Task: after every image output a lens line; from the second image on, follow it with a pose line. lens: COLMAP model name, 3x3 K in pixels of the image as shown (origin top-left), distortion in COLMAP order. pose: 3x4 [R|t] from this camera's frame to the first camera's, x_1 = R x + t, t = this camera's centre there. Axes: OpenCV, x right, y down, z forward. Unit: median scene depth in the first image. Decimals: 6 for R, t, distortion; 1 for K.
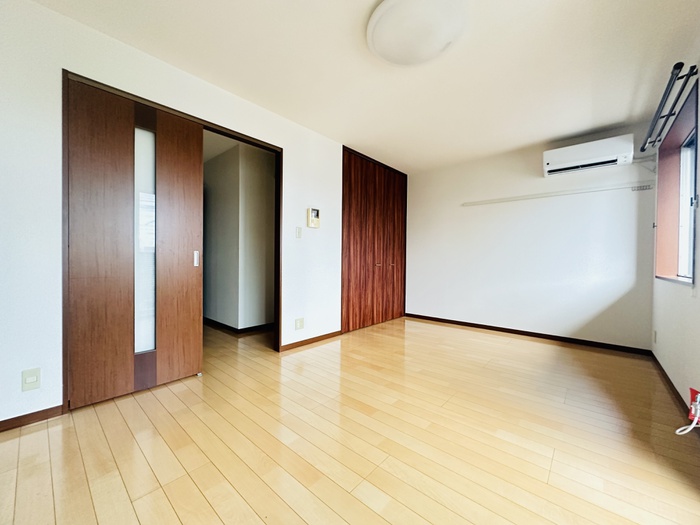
lens RADIAL K [[279.6, 0, 352.0], [0, 279.6, 264.9], [0, 0, 1]] dist [-0.001353, -0.000254]
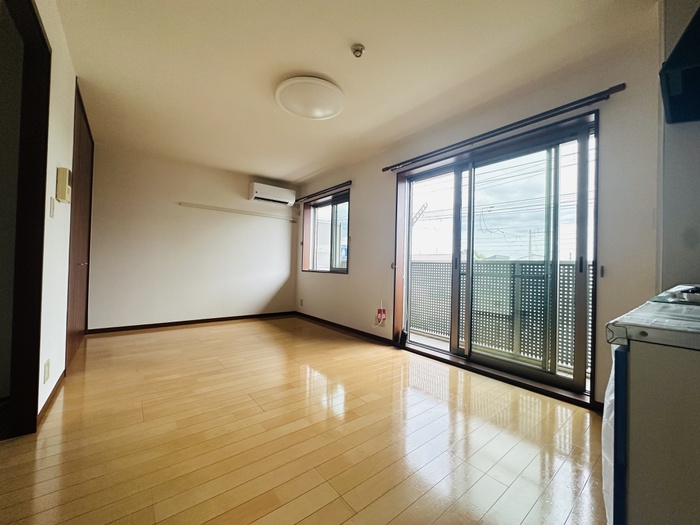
lens RADIAL K [[277.0, 0, 350.0], [0, 277.0, 262.5], [0, 0, 1]] dist [-0.001945, -0.000151]
pose [[0.181238, 0.001623, 0.983438, -0.847875], [-0.003281, 0.999994, -0.001046, -0.011855], [-0.983434, -0.003037, 0.181243, 0.411934]]
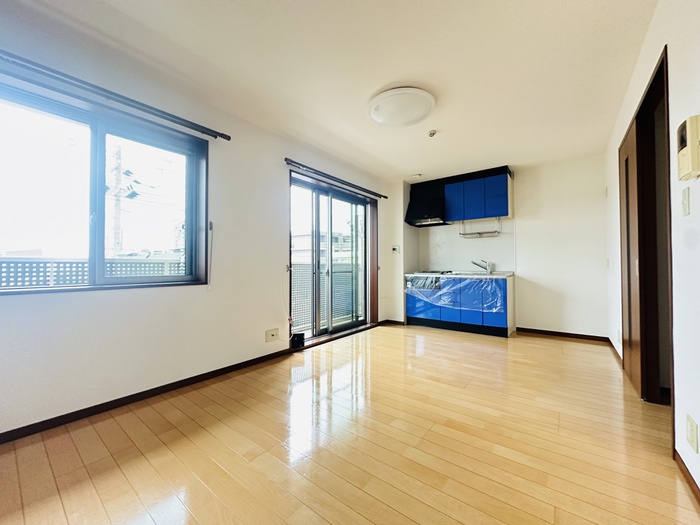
lens RADIAL K [[280.7, 0, 350.0], [0, 280.7, 262.5], [0, 0, 1]] dist [-0.001076, -0.000172]
pose [[-0.998694, -0.008938, -0.050312, 0.427086], [-0.009037, 0.999958, 0.001735, -0.028710], [0.050294, 0.002187, -0.998732, 1.868344]]
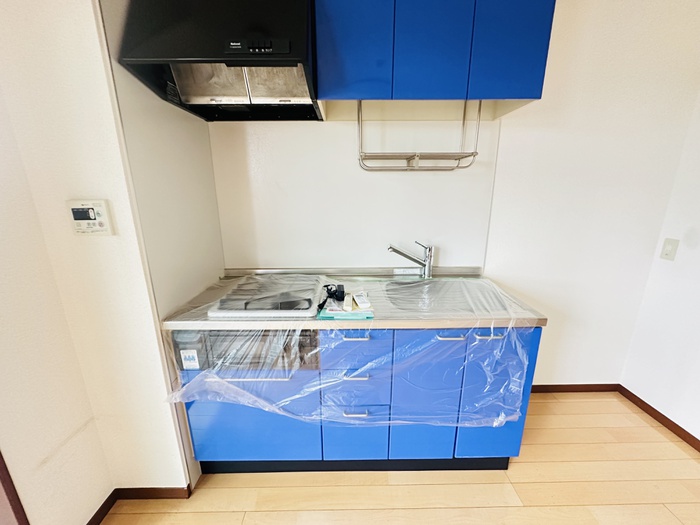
lens RADIAL K [[279.6, 0, 352.0], [0, 279.6, 264.9], [0, 0, 1]] dist [-0.001353, -0.000254]
pose [[-0.746234, 0.160516, -0.646041, -0.028704], [-0.013708, 0.966582, 0.255991, -0.163081], [0.665543, 0.199885, -0.719096, 0.360205]]
